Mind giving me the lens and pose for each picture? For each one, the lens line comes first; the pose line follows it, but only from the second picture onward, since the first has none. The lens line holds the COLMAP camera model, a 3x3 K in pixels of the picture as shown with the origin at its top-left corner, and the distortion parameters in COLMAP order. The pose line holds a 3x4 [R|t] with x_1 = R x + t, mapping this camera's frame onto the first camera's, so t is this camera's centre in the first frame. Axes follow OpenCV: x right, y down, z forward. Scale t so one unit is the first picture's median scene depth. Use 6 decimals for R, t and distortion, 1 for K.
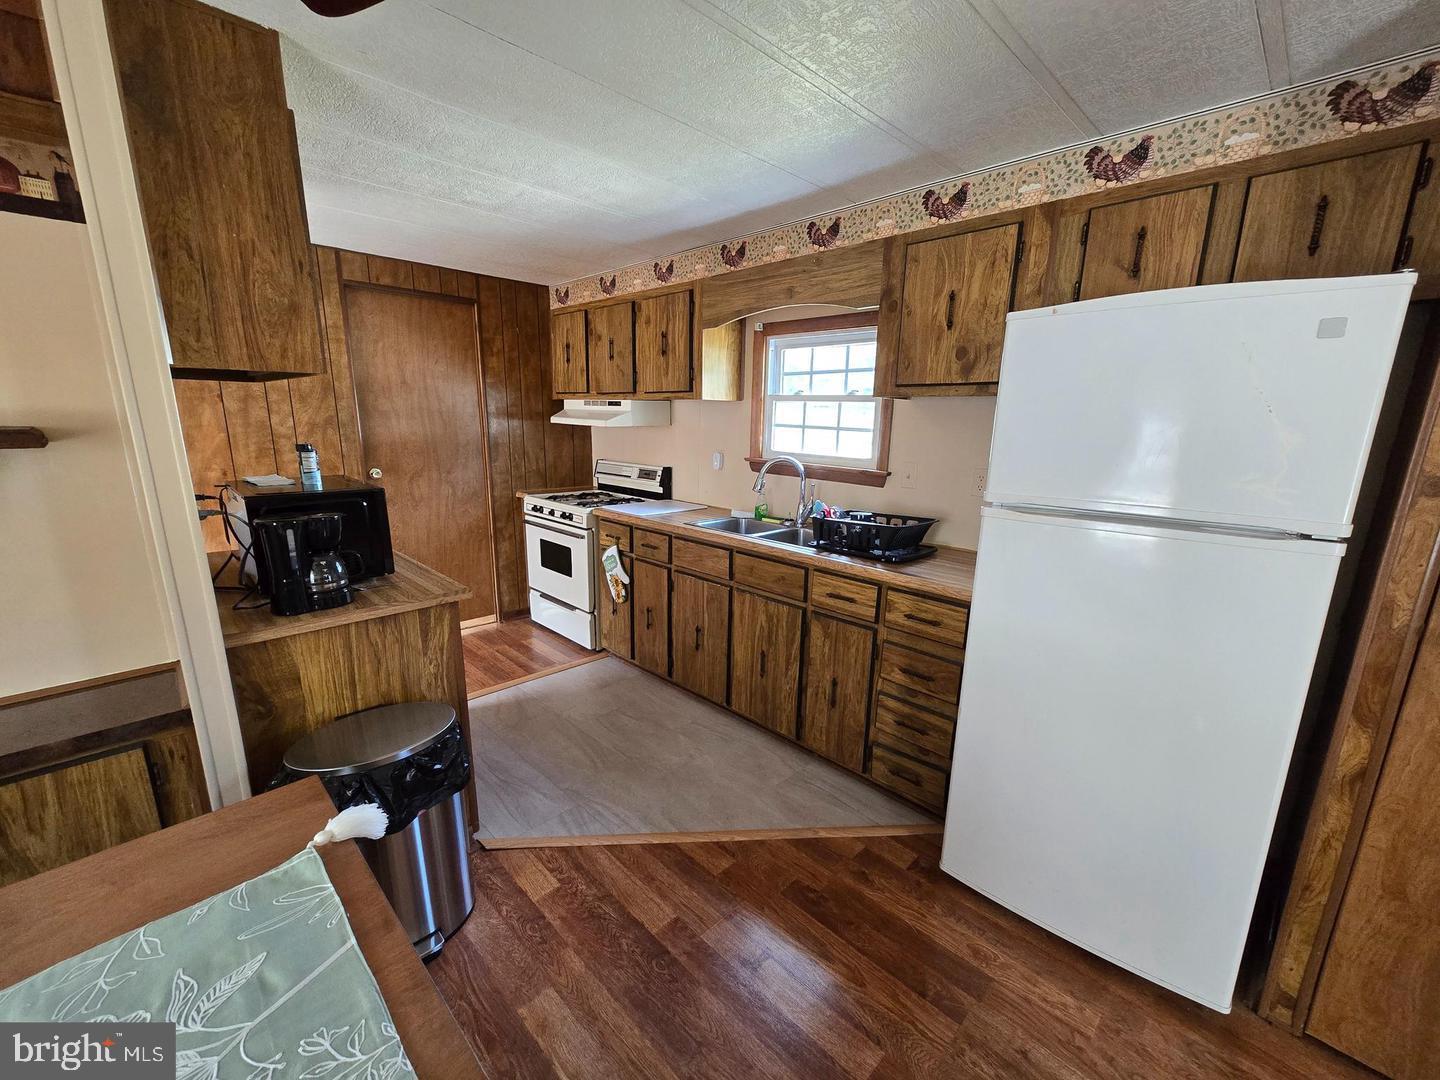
lens RADIAL K [[590.4, 0, 722.1], [0, 590.4, 556.5], [0, 0, 1]] dist [0.000184, 0.000667]
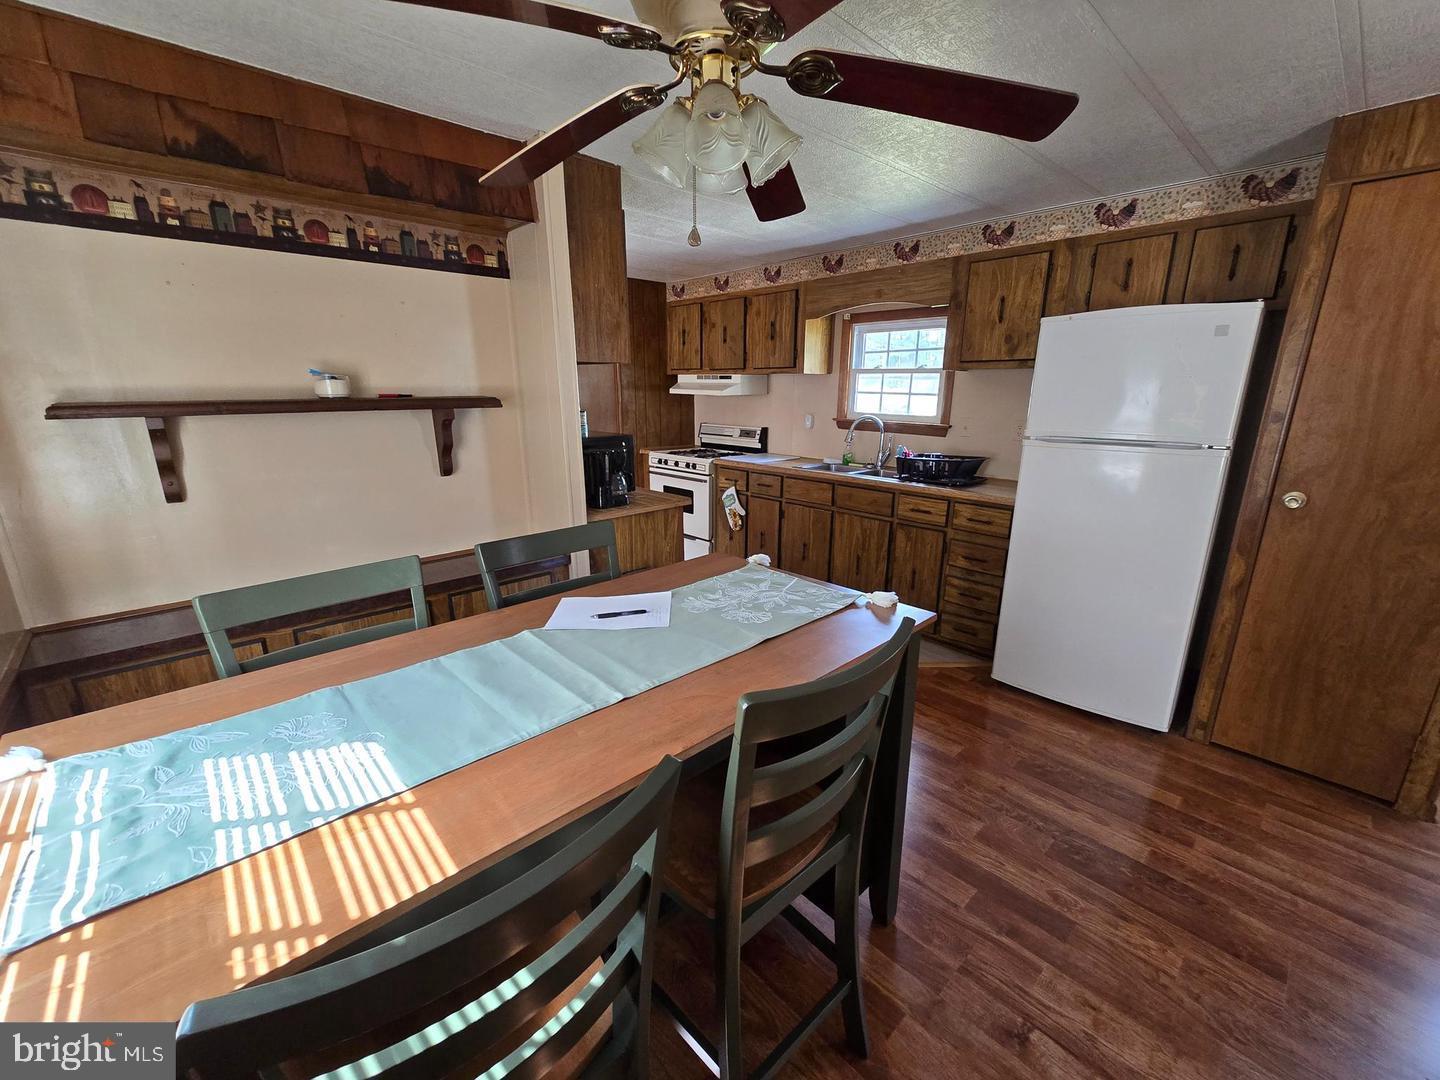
lens RADIAL K [[589.6, 0, 723.3], [0, 589.6, 553.9], [0, 0, 1]] dist [0.000533, -0.000220]
pose [[0.999380, -0.004725, -0.034903, -0.223481], [0.006149, 0.999148, 0.040819, 0.108931], [0.034680, -0.041008, 0.998557, -0.447279]]
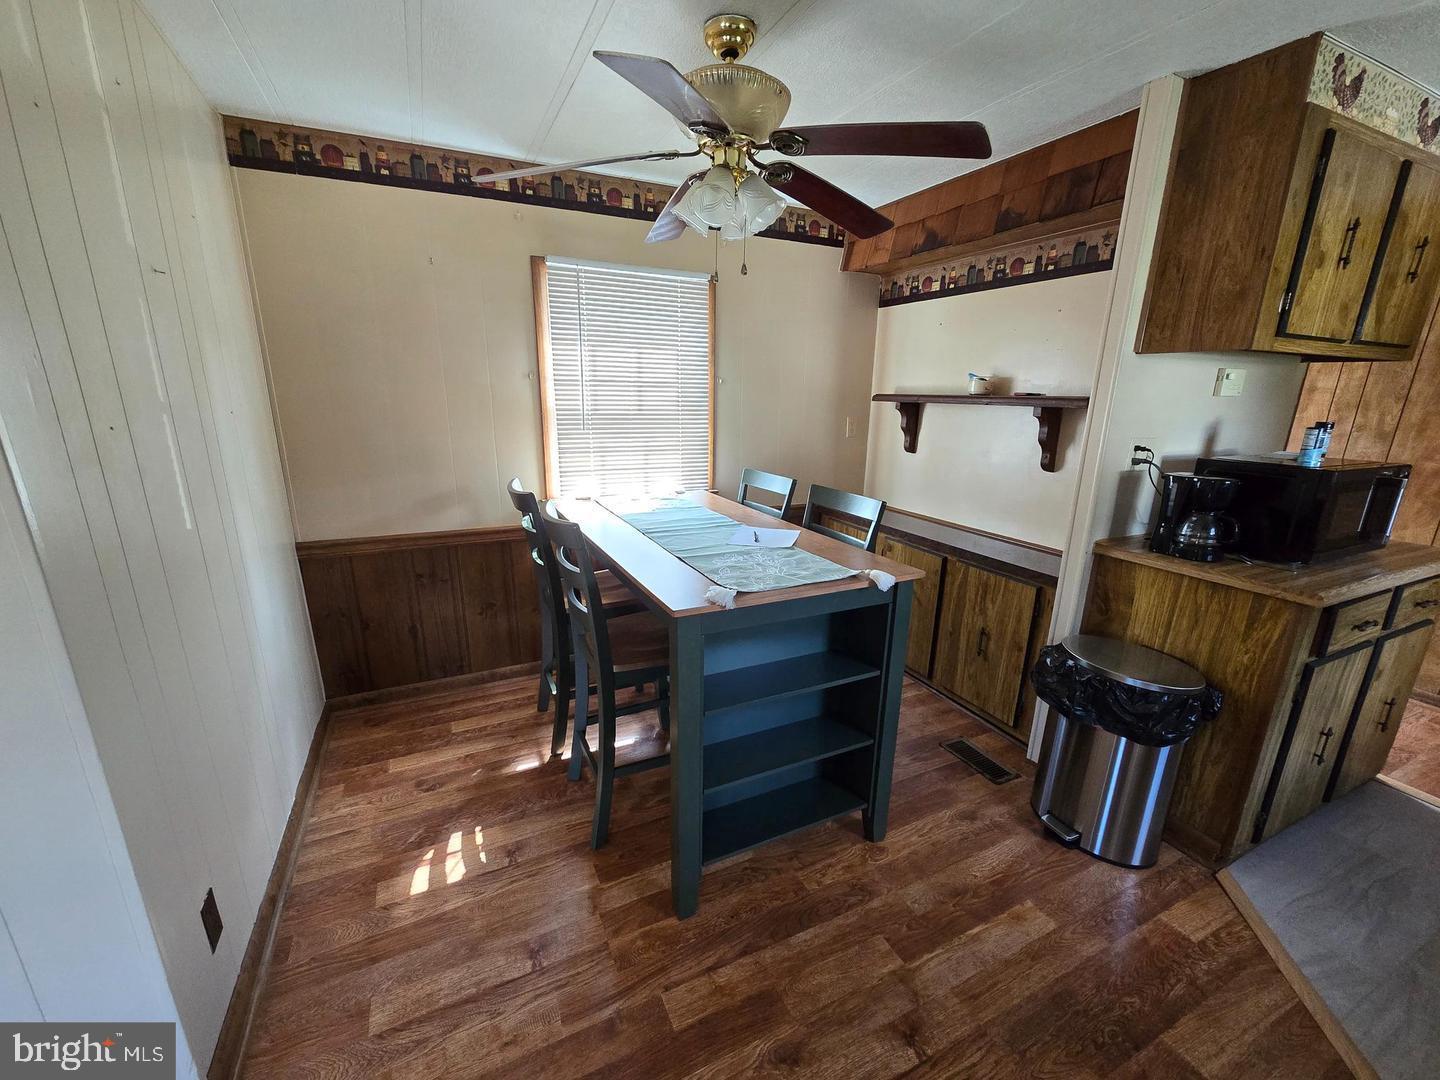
lens RADIAL K [[589.6, 0, 723.3], [0, 589.6, 553.9], [0, 0, 1]] dist [0.000533, -0.000220]
pose [[-0.321985, 0.236523, -0.916724, 0.460930], [-0.242189, 0.915494, 0.321271, -0.048916], [0.915243, 0.325465, -0.237492, 0.312096]]
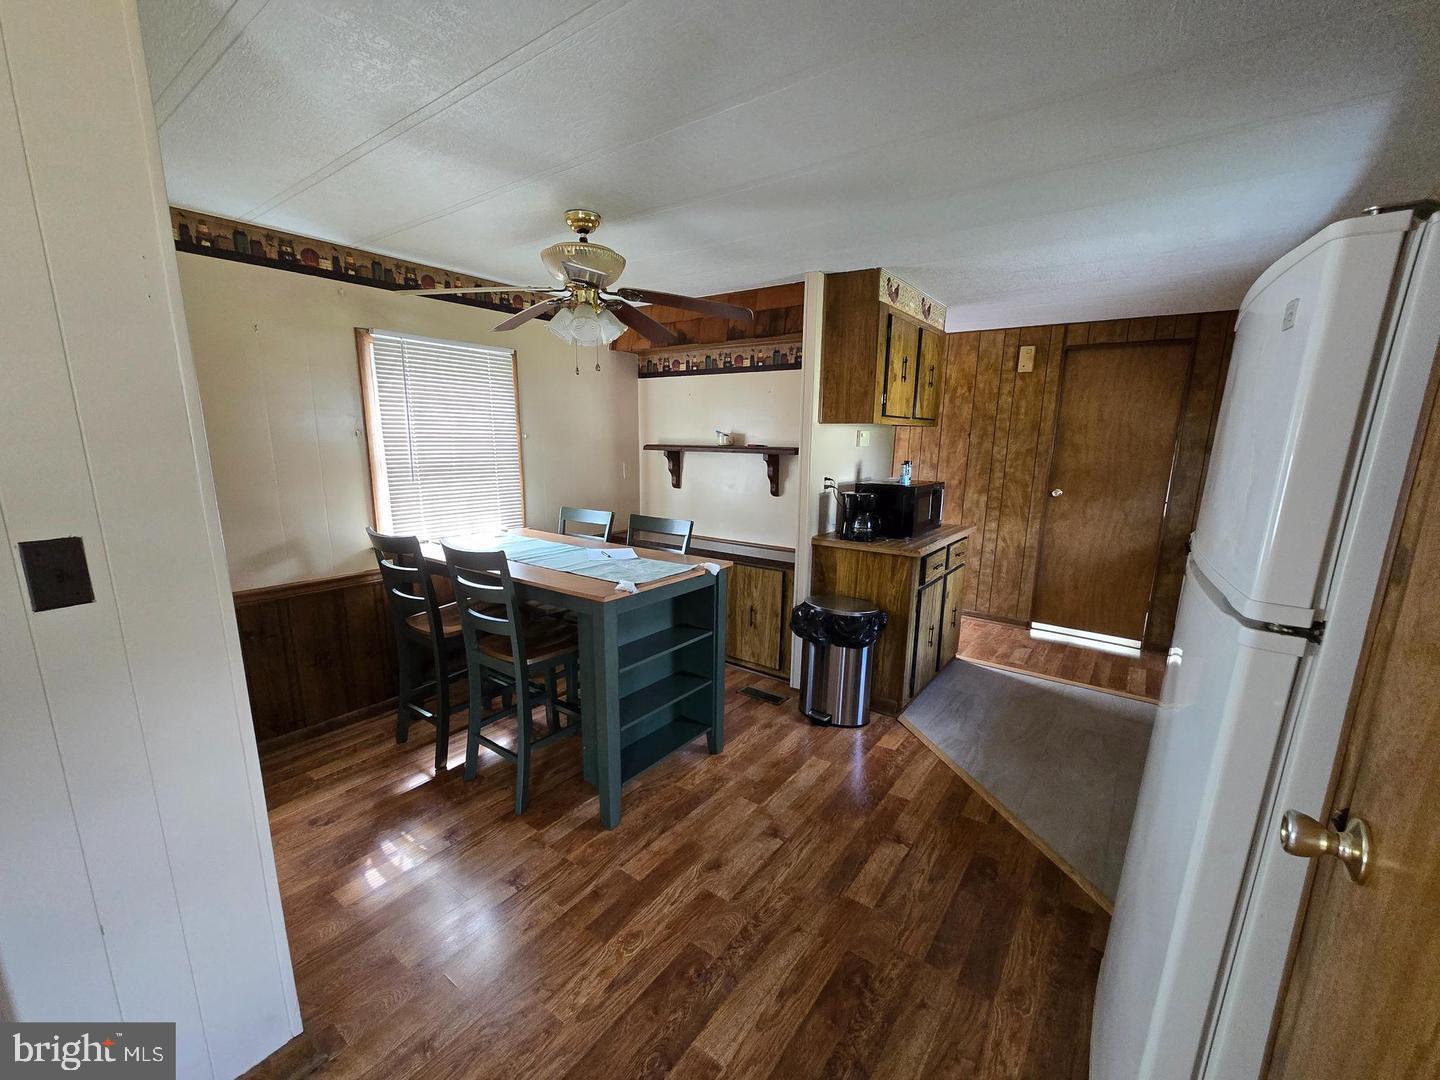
lens RADIAL K [[589.6, 0, 723.3], [0, 589.6, 553.9], [0, 0, 1]] dist [0.000533, -0.000220]
pose [[0.159338, 0.184172, -0.969893, 0.808304], [-0.243976, 0.959317, 0.142082, -0.028318], [0.956602, 0.213992, 0.197789, 0.133994]]
